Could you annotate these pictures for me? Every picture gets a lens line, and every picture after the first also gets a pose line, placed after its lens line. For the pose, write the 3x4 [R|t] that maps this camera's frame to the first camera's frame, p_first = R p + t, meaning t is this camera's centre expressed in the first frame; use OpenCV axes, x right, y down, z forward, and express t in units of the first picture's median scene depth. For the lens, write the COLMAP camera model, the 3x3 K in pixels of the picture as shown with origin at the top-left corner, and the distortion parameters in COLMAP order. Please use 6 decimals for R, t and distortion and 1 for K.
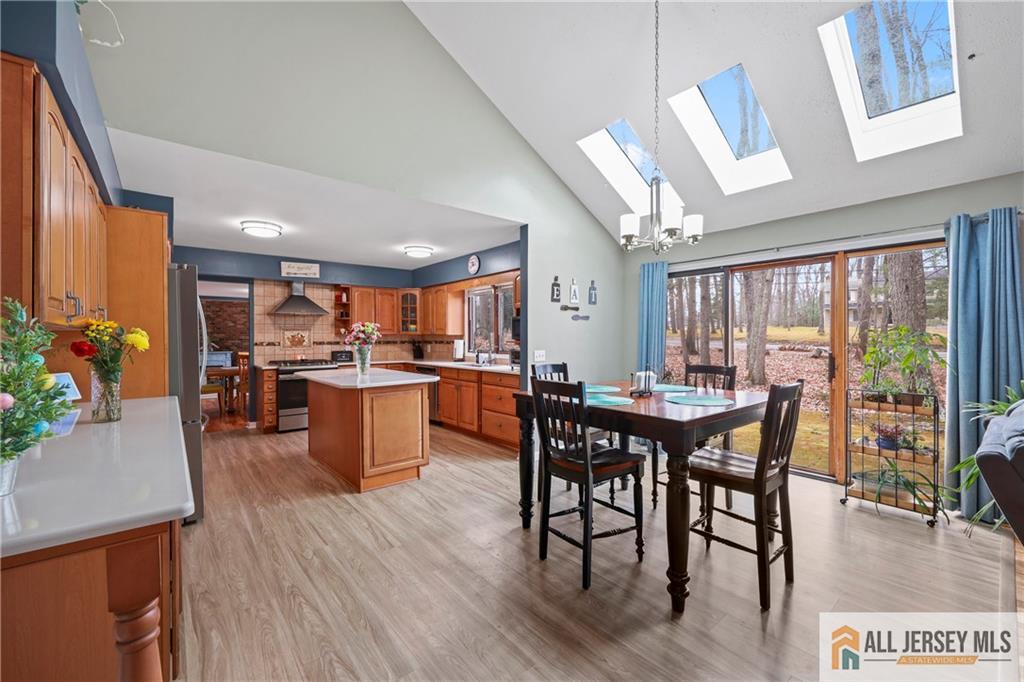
lens RADIAL K [[418.8, 0, 514.5], [0, 418.8, 341.8], [0, 0, 1]] dist [0.002870, -0.001023]
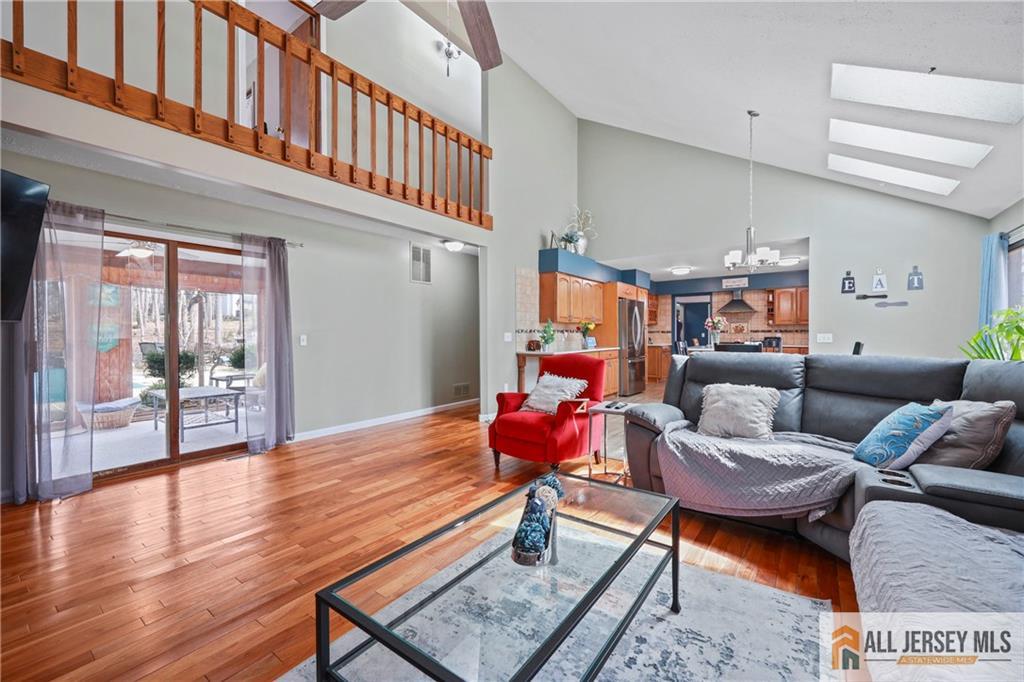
lens RADIAL K [[418.8, 0, 511.3], [0, 418.8, 338.9], [0, 0, 1]] dist [0.002870, -0.001023]
pose [[0.244785, 0.012598, -0.969496, 0.773545], [-0.008237, 0.999907, 0.010913, 0.022207], [0.969542, 0.005314, 0.244866, -0.161805]]
